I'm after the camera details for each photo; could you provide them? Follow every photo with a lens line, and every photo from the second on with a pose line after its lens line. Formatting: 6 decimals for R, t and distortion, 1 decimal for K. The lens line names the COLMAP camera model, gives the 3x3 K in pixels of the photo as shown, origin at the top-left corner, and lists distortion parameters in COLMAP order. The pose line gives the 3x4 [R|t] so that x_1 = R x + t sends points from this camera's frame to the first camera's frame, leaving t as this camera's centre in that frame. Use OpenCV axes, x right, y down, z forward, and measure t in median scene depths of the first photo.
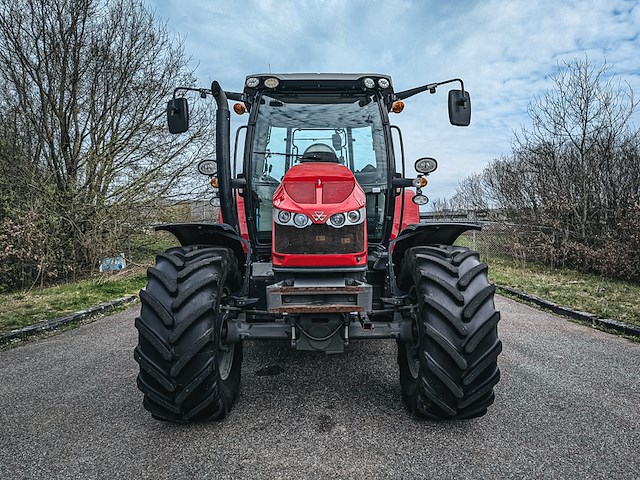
lens RADIAL K [[464.0, 0, 320.1], [0, 464.0, 235.7], [0, 0, 1]] dist [0.011839, -0.027401]
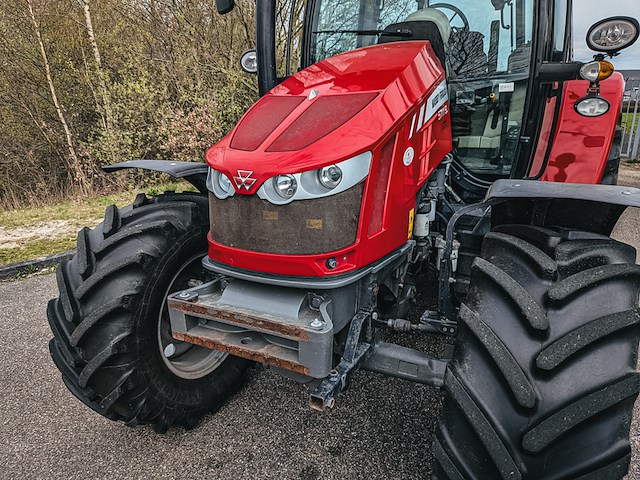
lens RADIAL K [[464.0, 0, 315.5], [0, 464.0, 241.8], [0, 0, 1]] dist [0.011839, -0.027401]
pose [[0.881354, 0.128043, -0.454775, 0.199725], [0.001669, 0.961725, 0.274011, -0.075377], [0.472454, -0.242260, 0.847406, 0.386945]]
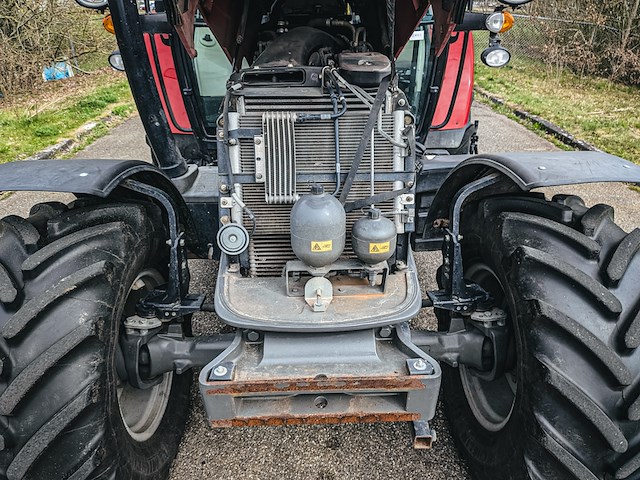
lens RADIAL K [[464.0, 0, 320.6], [0, 464.0, 237.3], [0, 0, 1]] dist [0.011839, -0.027401]
pose [[0.999556, -0.015441, 0.025491, -0.006619], [0.002713, 0.898903, 0.438139, -0.127548], [-0.029680, -0.437876, 0.898546, 0.427058]]
